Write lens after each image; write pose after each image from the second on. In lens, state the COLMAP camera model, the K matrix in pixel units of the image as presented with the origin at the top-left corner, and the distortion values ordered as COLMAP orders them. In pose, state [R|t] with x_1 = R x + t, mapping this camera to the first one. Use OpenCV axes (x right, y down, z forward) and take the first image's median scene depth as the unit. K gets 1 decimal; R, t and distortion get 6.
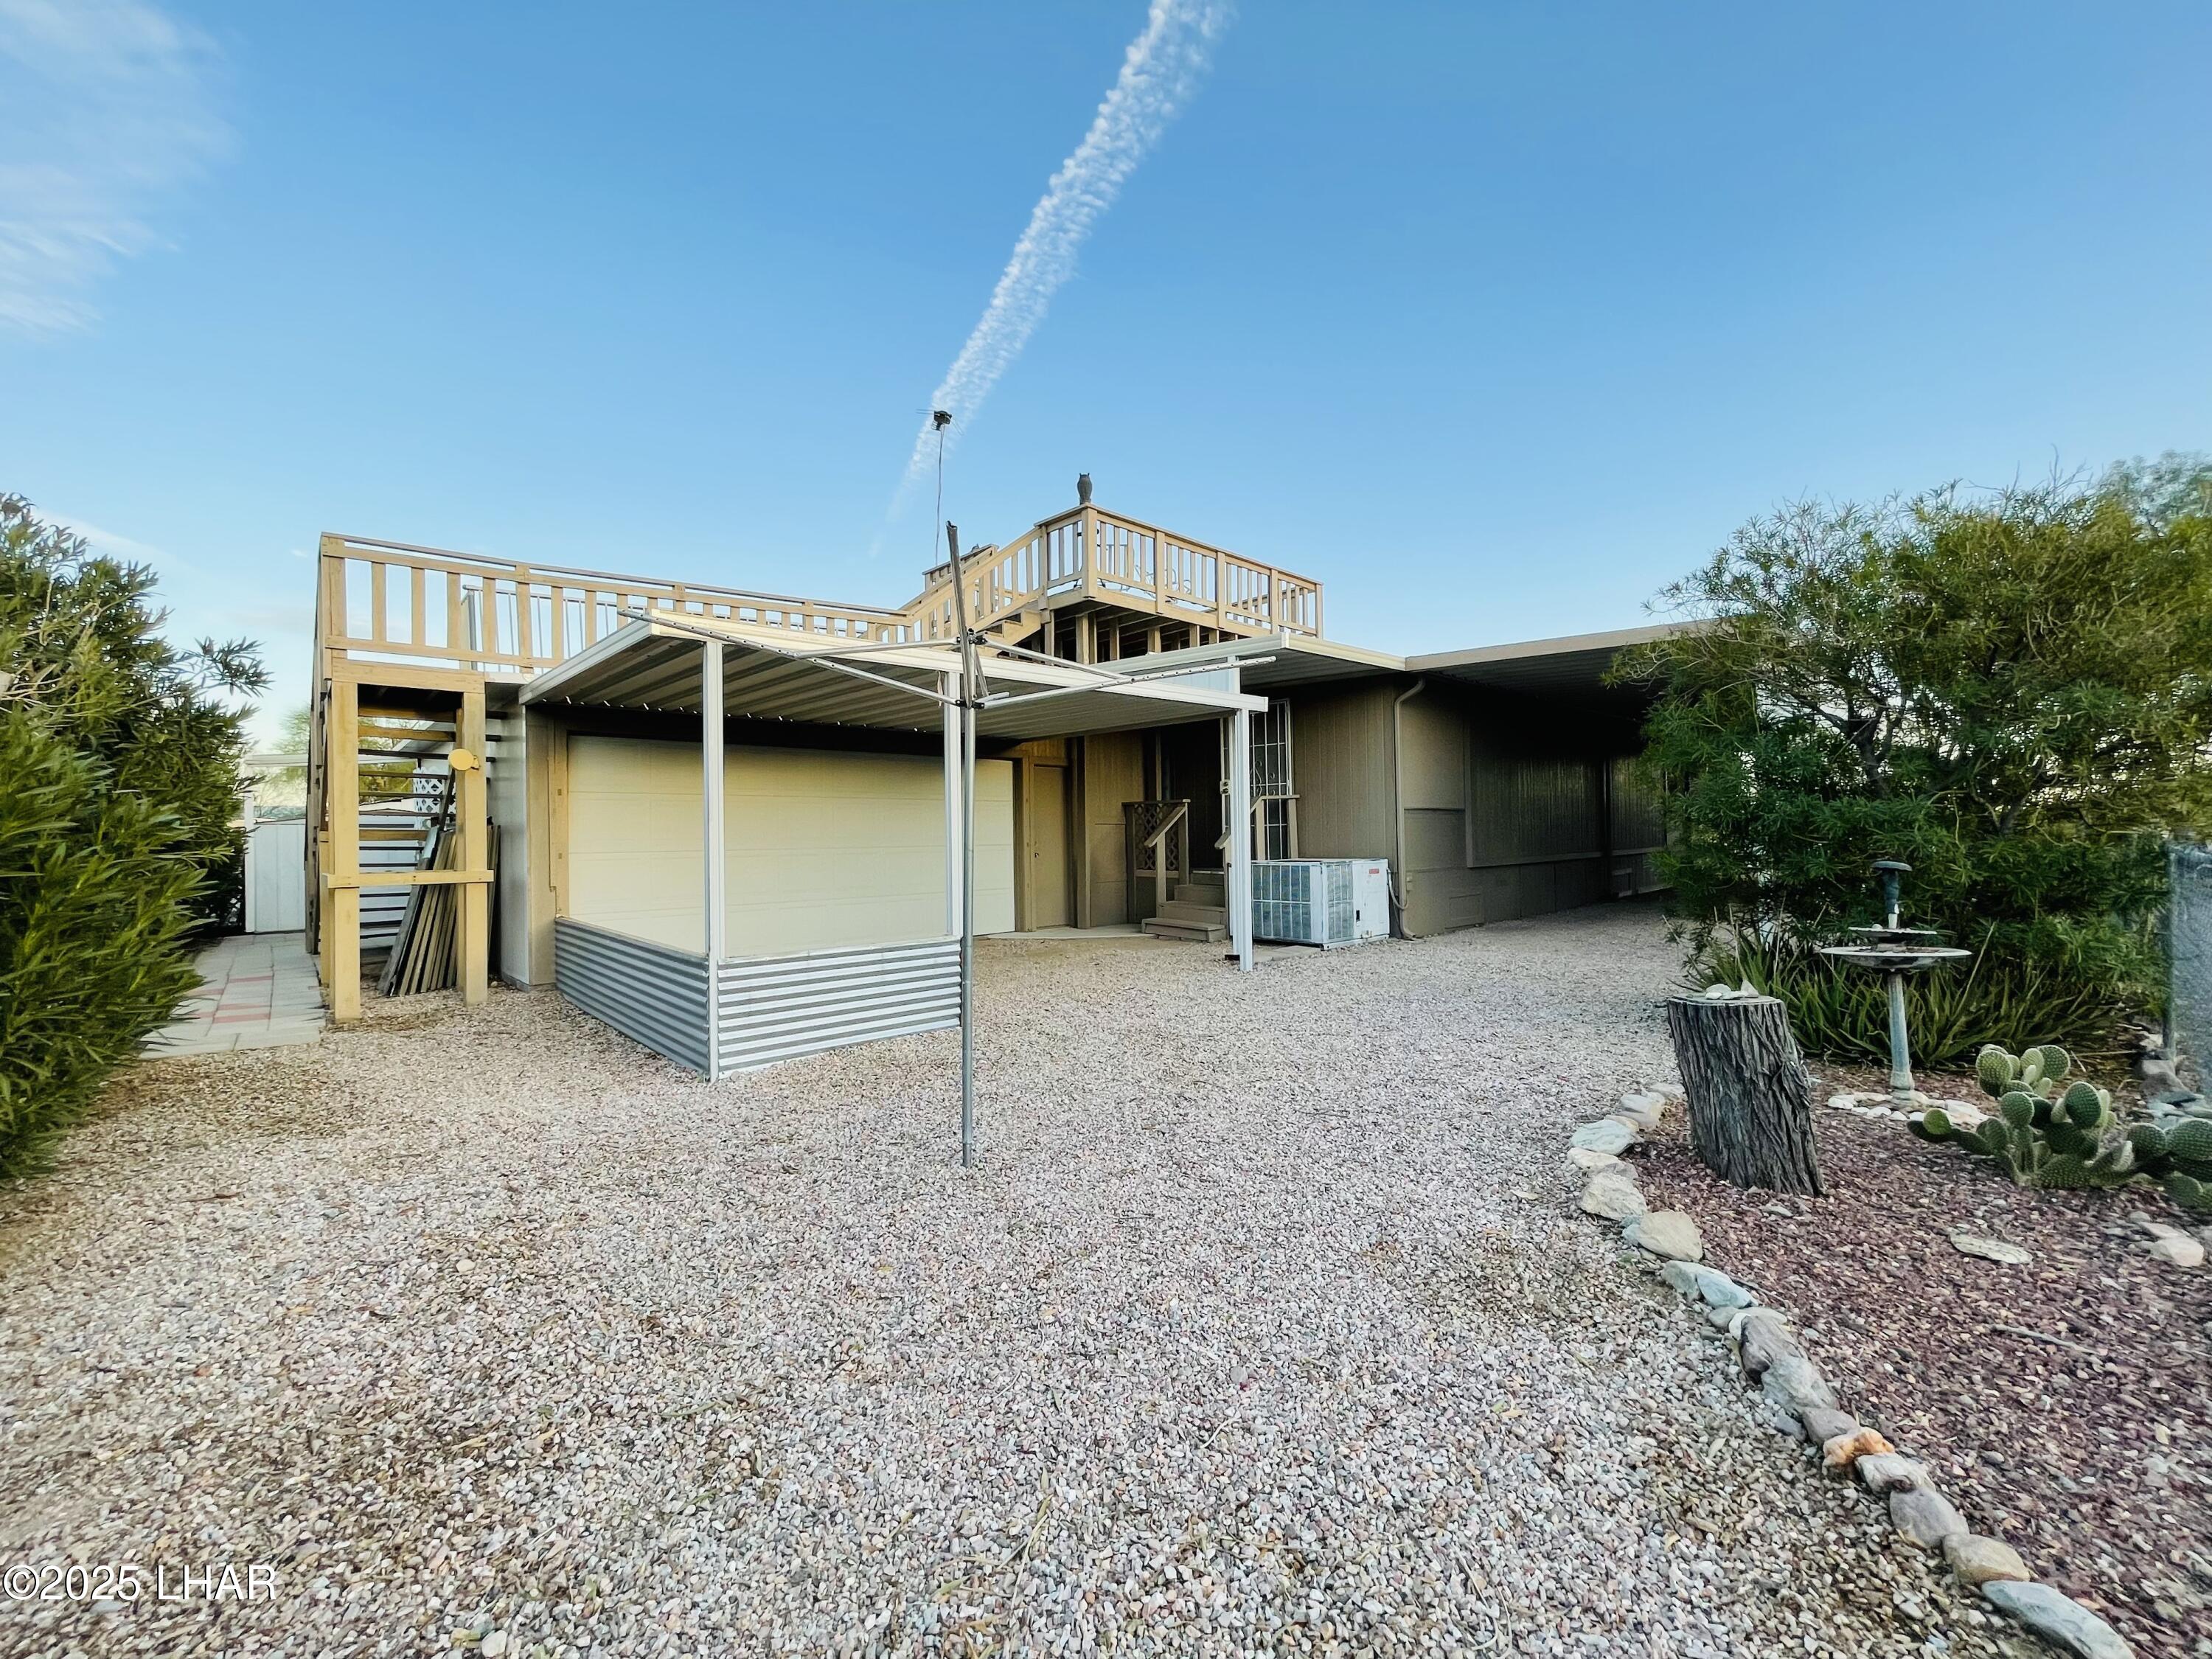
lens RADIAL K [[907.5, 0, 1111.7], [0, 907.5, 844.5], [0, 0, 1]] dist [-0.000500, 0.000092]
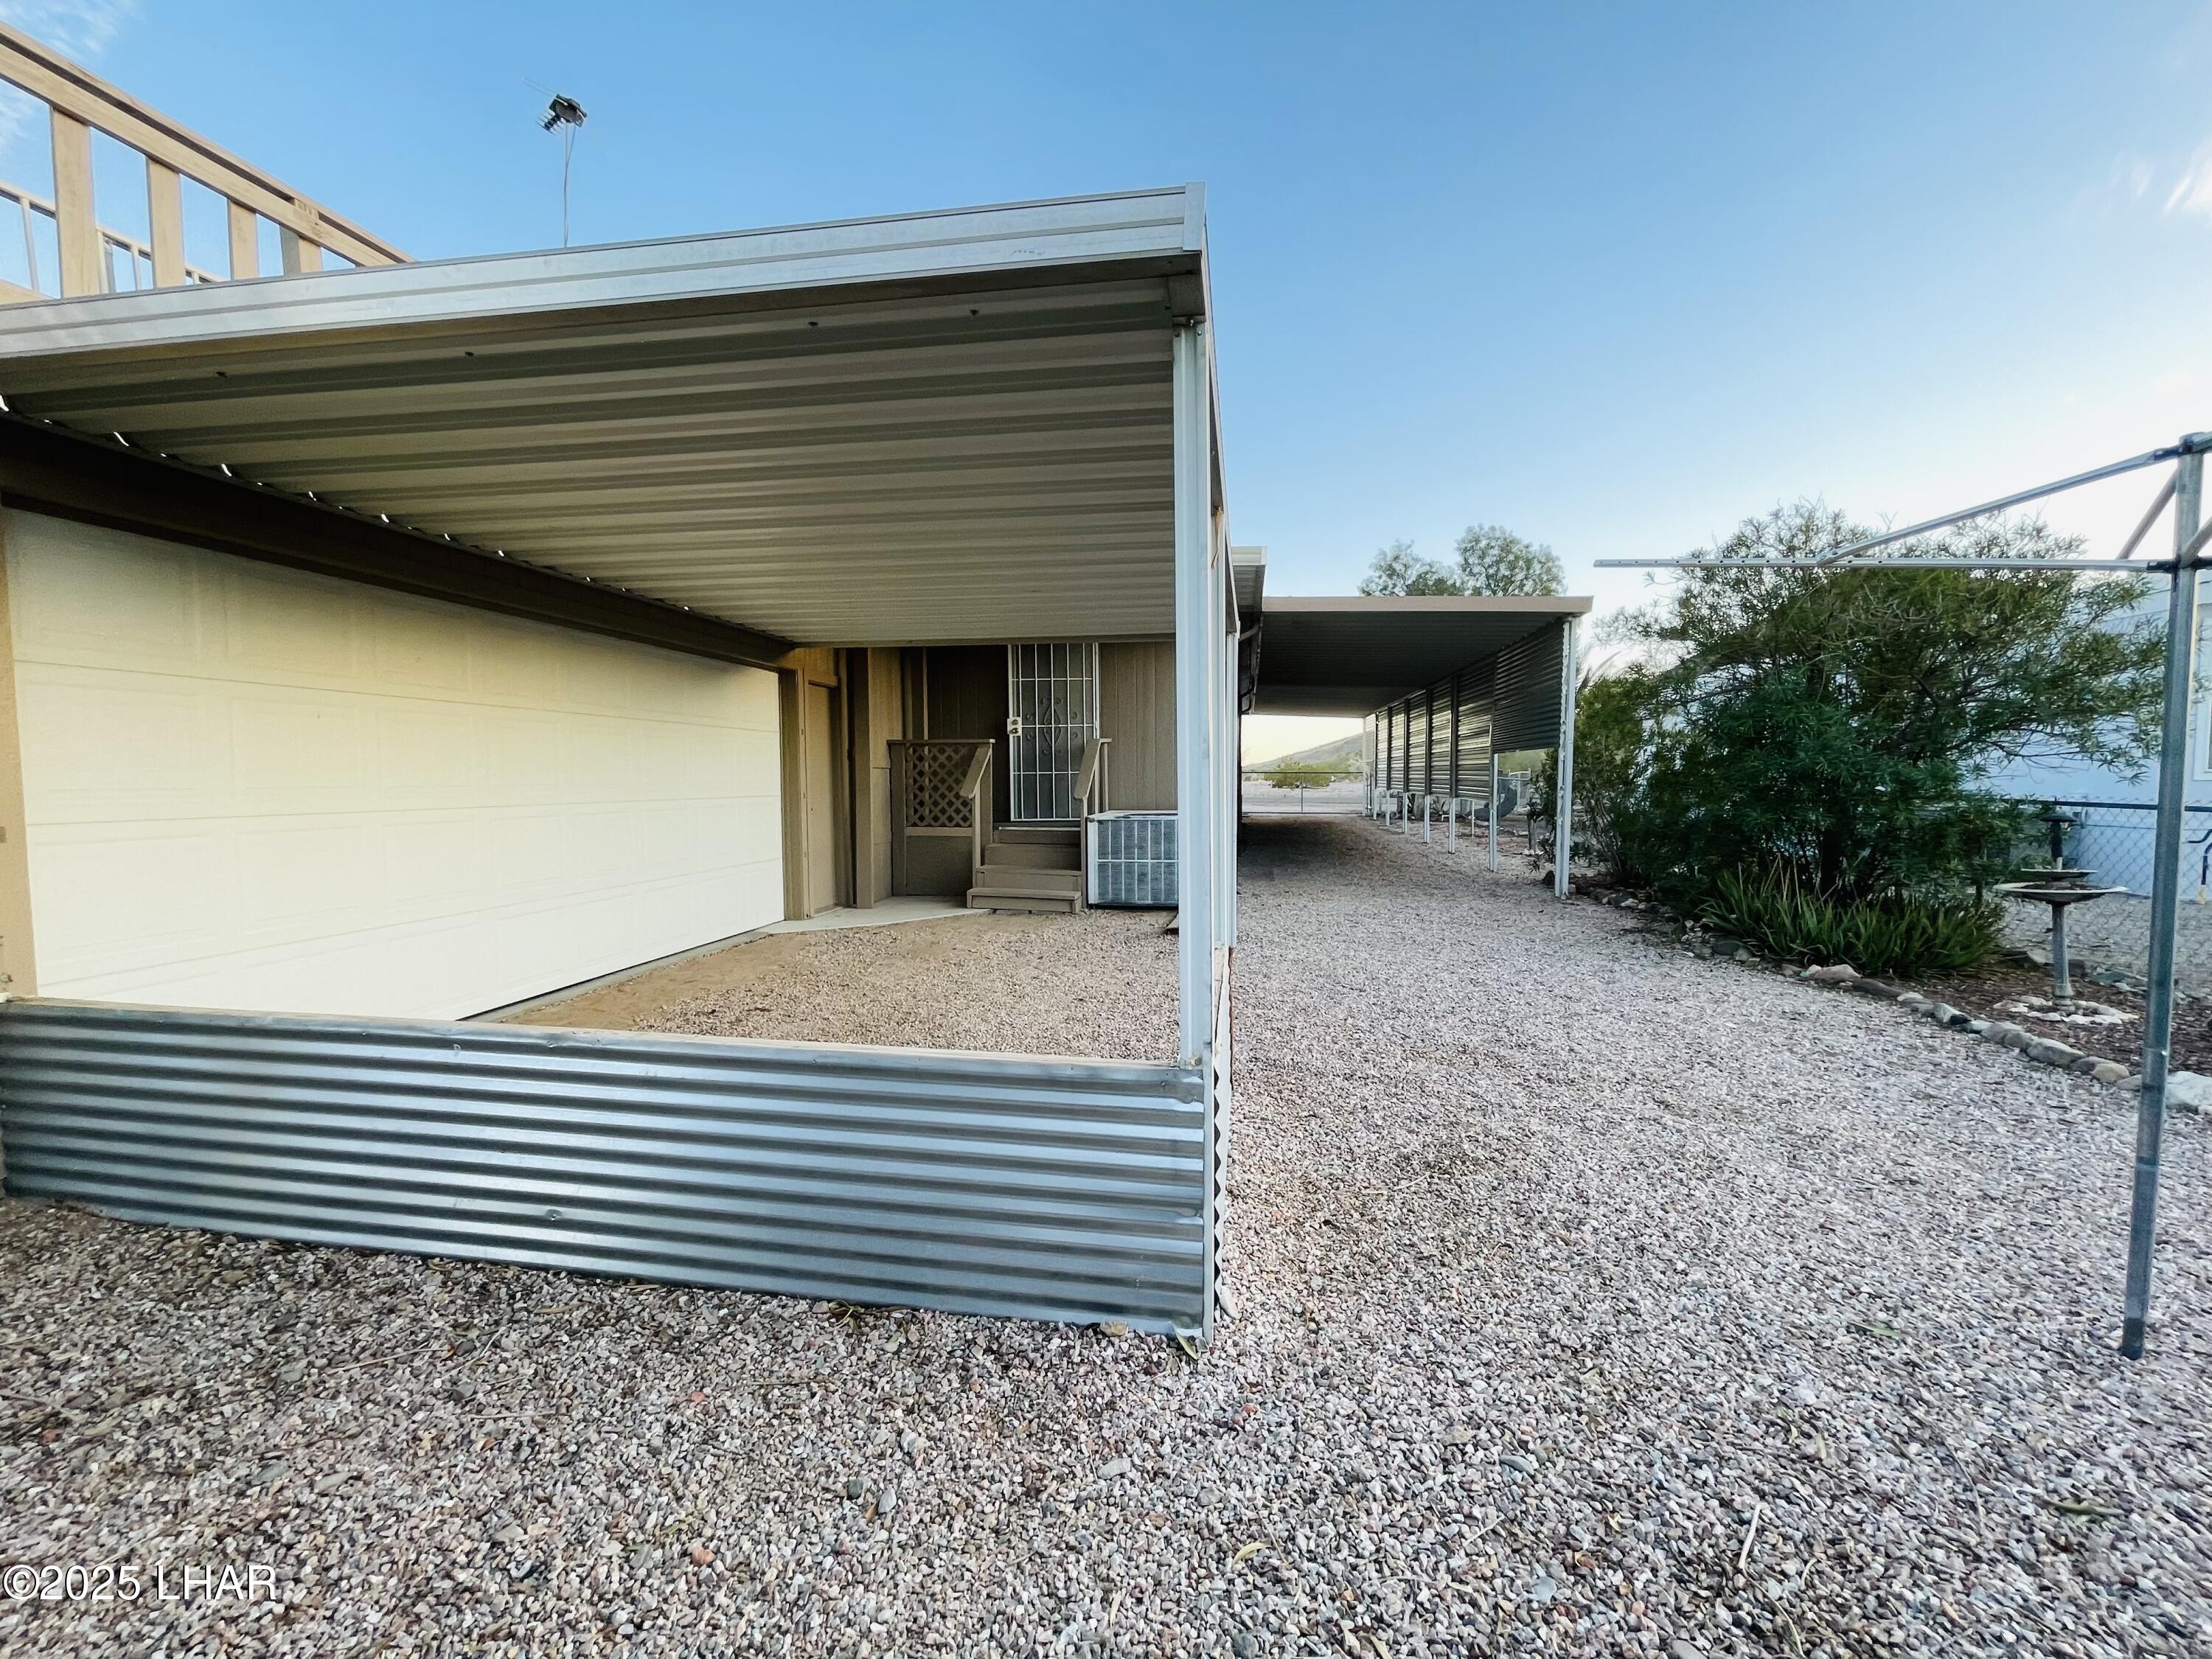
lens RADIAL K [[892.4, 0, 1100.0], [0, 892.4, 829.4], [0, 0, 1]] dist [0.000442, 0.000004]
pose [[0.784332, -0.023535, 0.619894, -0.346998], [-0.004252, 0.999053, 0.043309, -0.003938], [-0.620326, -0.036604, 0.783489, 0.323565]]
